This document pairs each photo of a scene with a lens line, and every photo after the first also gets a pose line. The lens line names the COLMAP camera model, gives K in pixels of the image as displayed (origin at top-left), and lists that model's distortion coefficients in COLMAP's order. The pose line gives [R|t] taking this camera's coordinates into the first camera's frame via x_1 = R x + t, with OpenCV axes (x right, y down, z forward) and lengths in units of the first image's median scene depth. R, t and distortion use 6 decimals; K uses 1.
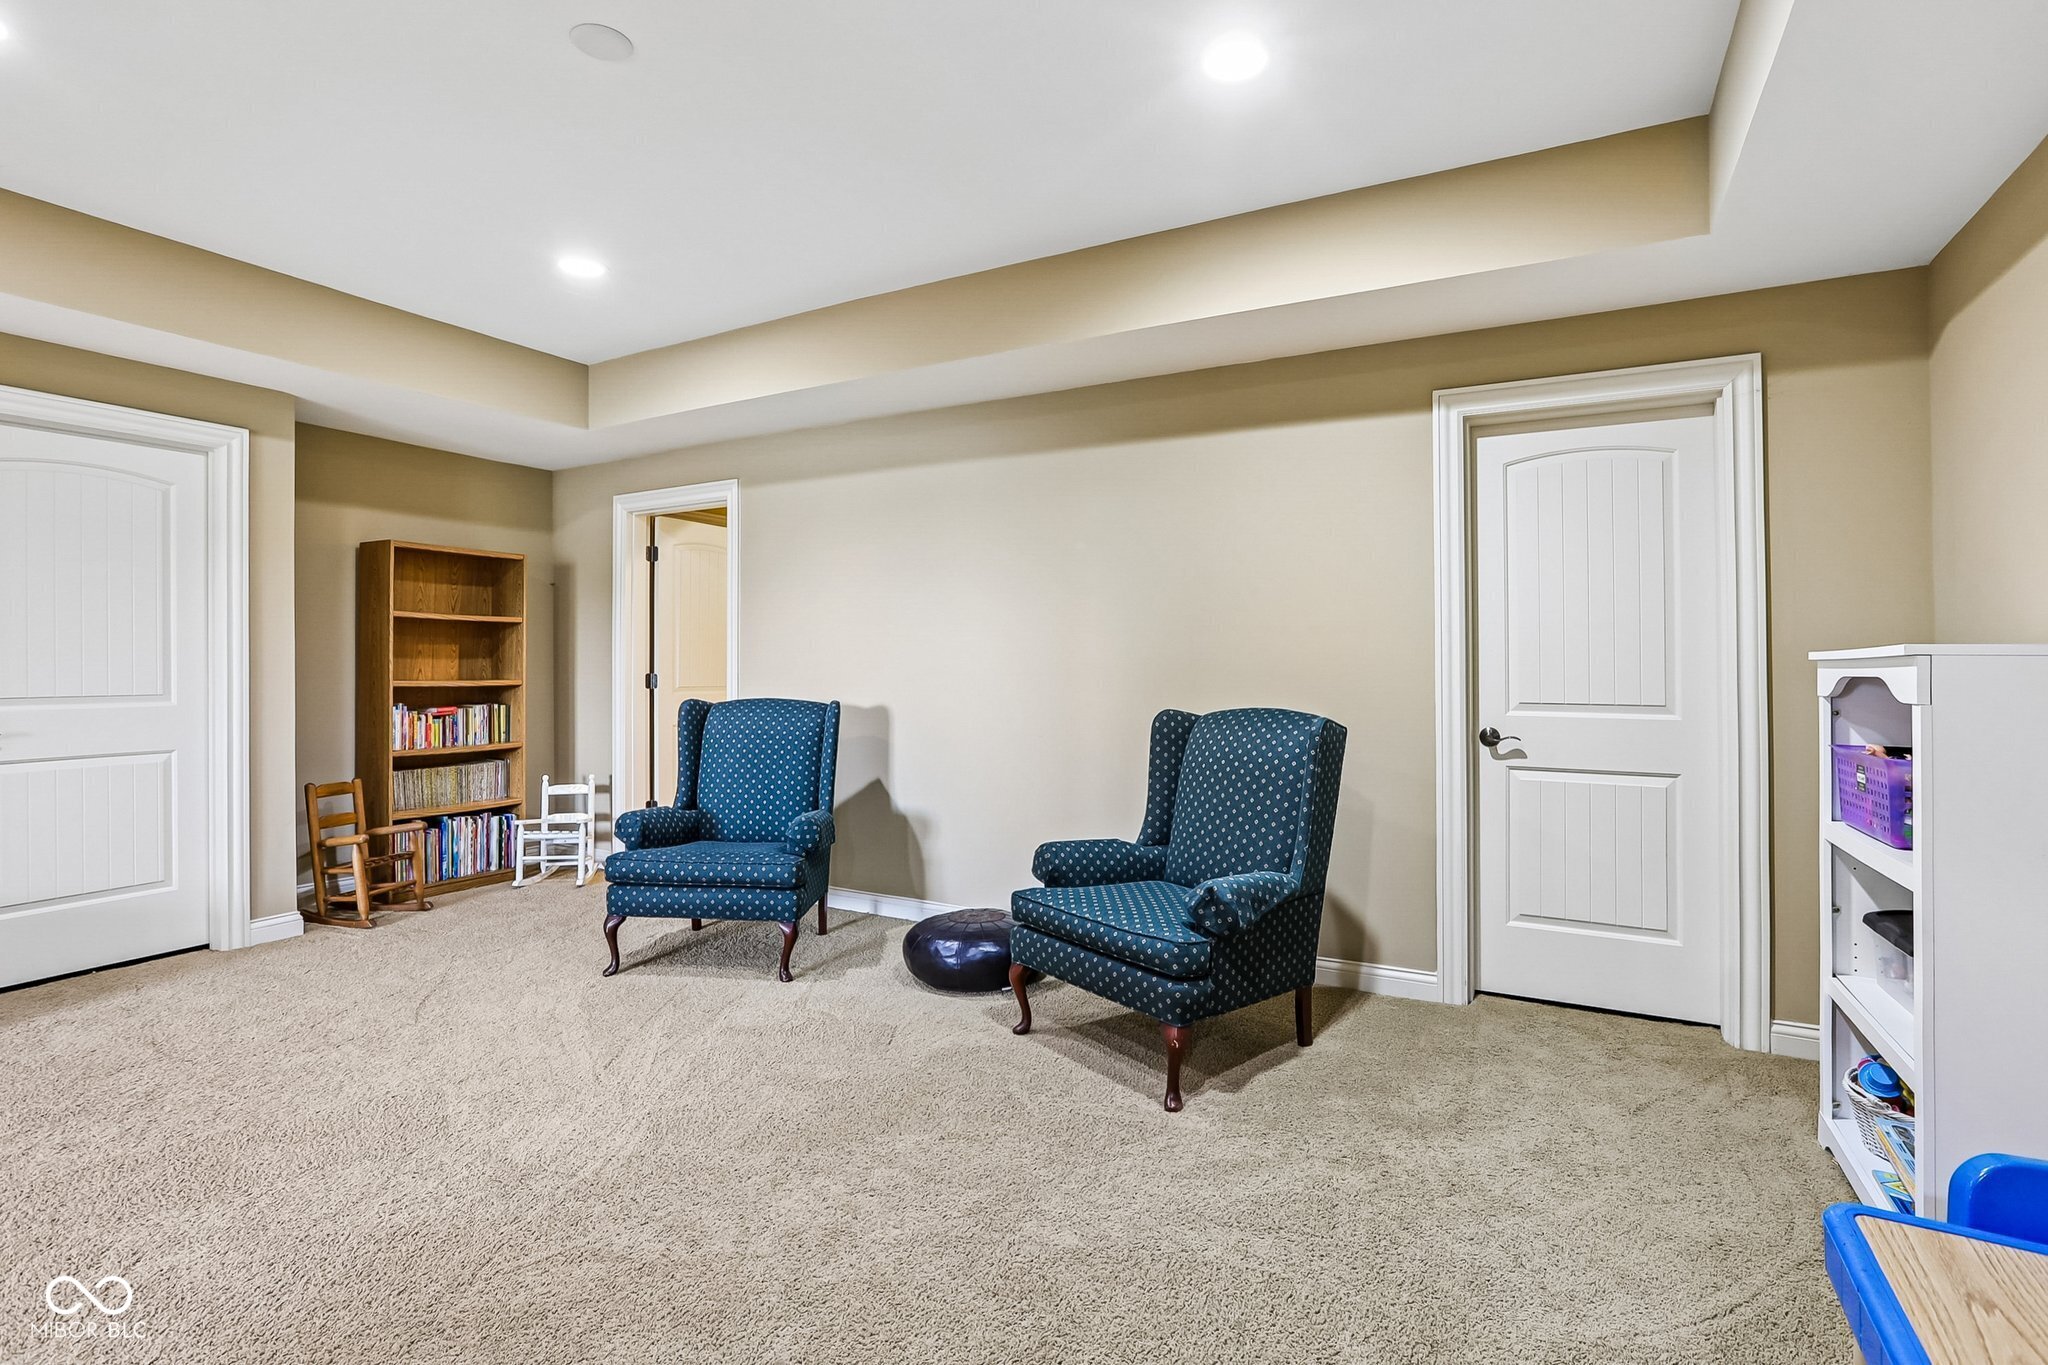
lens RADIAL K [[977.4, 0, 1031.0], [0, 977.4, 677.2], [0, 0, 1]] dist [-0.019760, 0.010713]
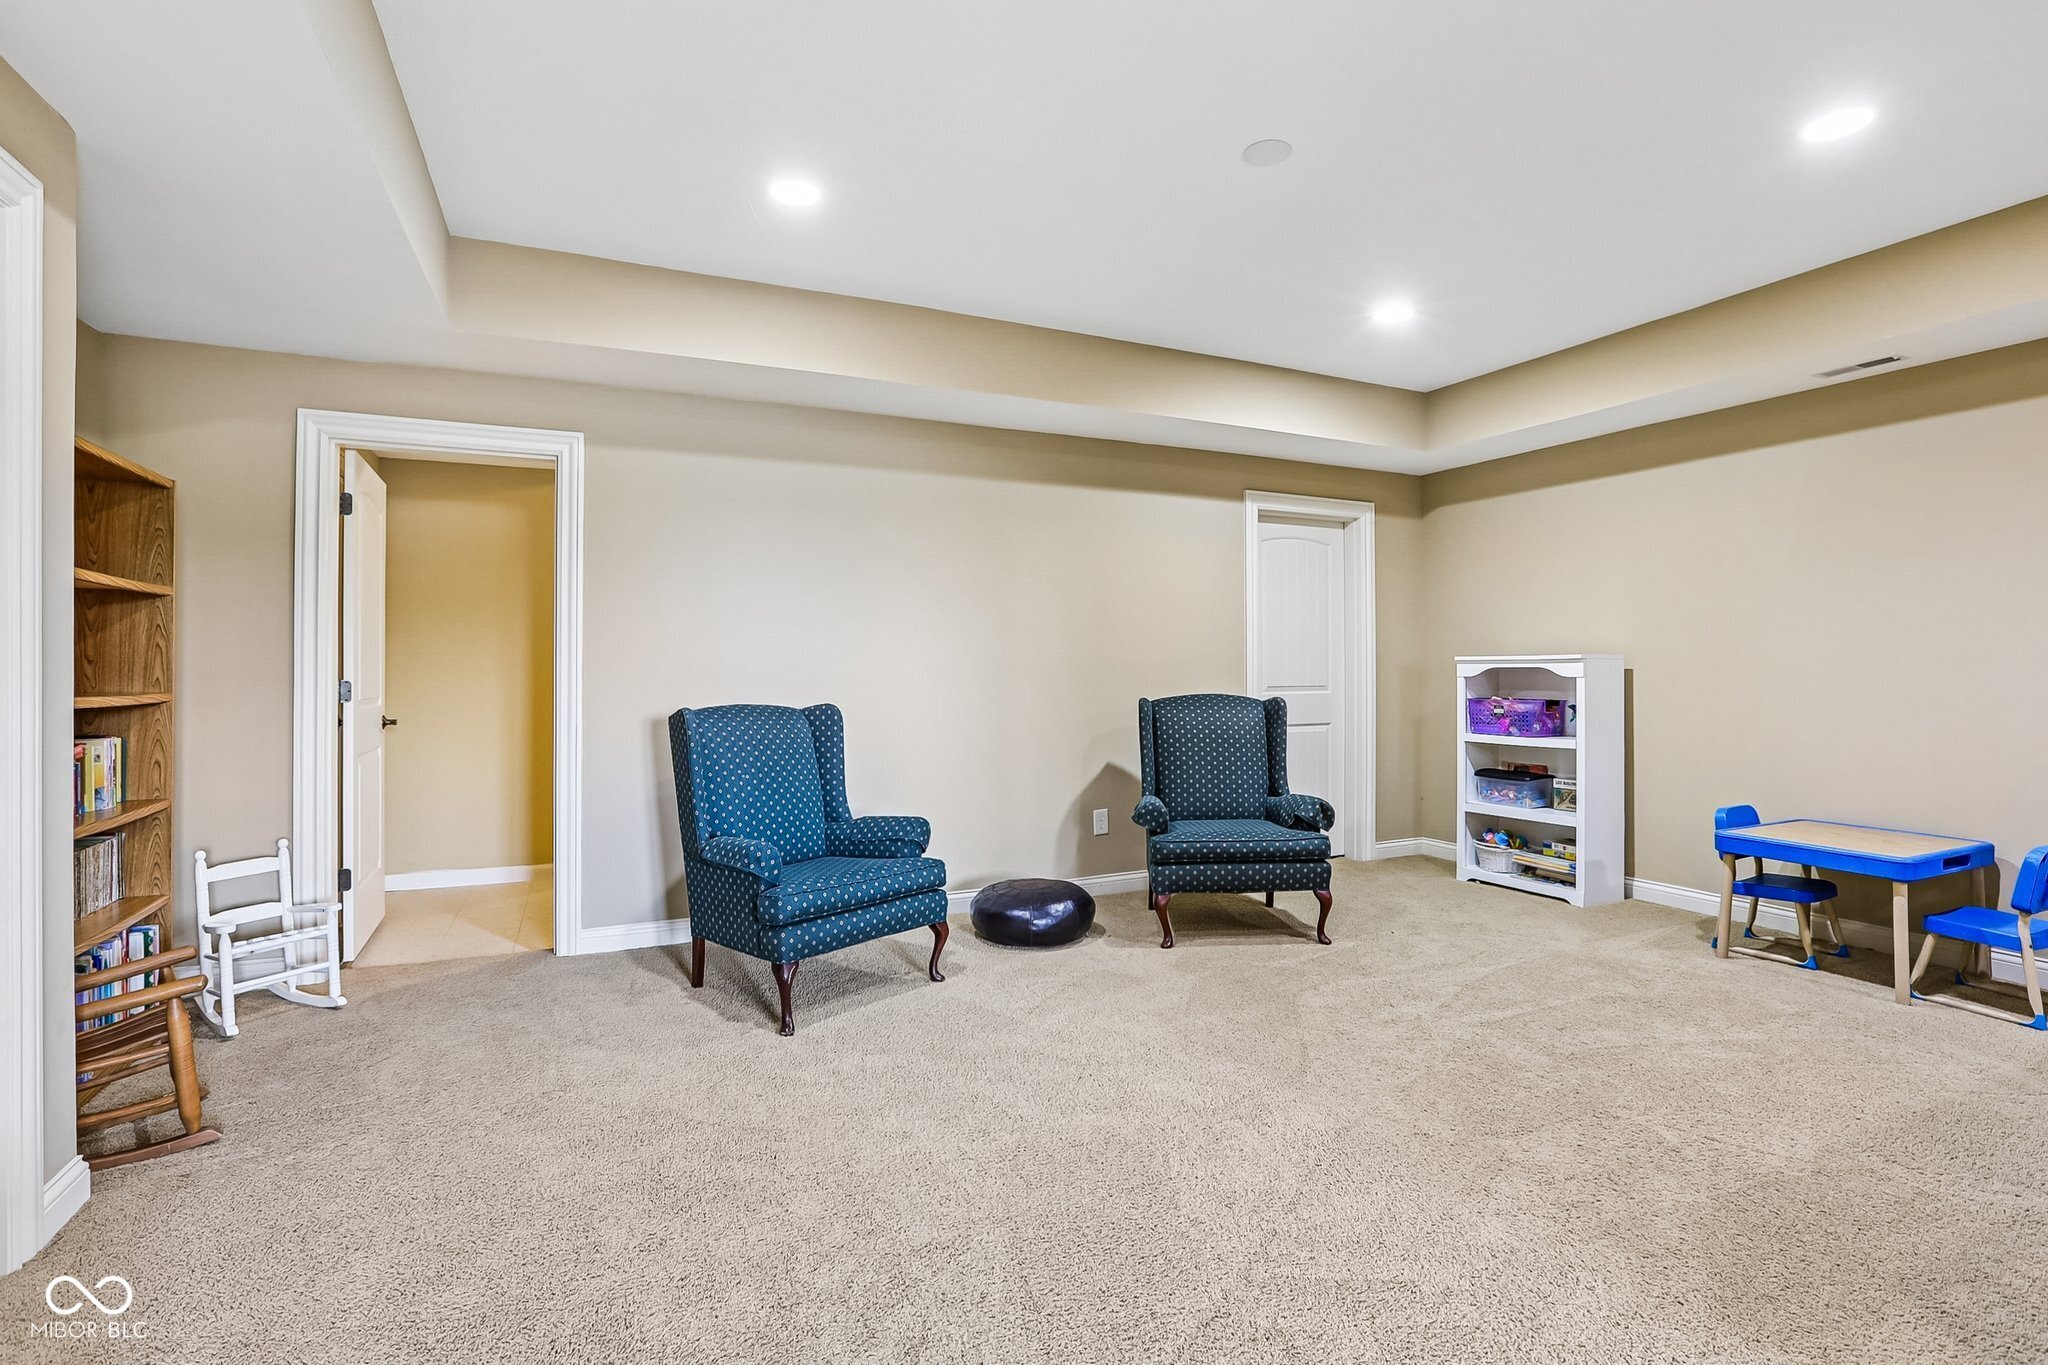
lens RADIAL K [[949.9, 0, 1024.0], [0, 949.9, 682.5], [0, 0, 1]] dist [-0.000707, 0.000201]
pose [[0.595183, -0.022348, 0.803280, -0.986219], [0.013186, 0.999750, 0.018044, -0.013091], [-0.803482, -0.000147, 0.595329, 0.346022]]
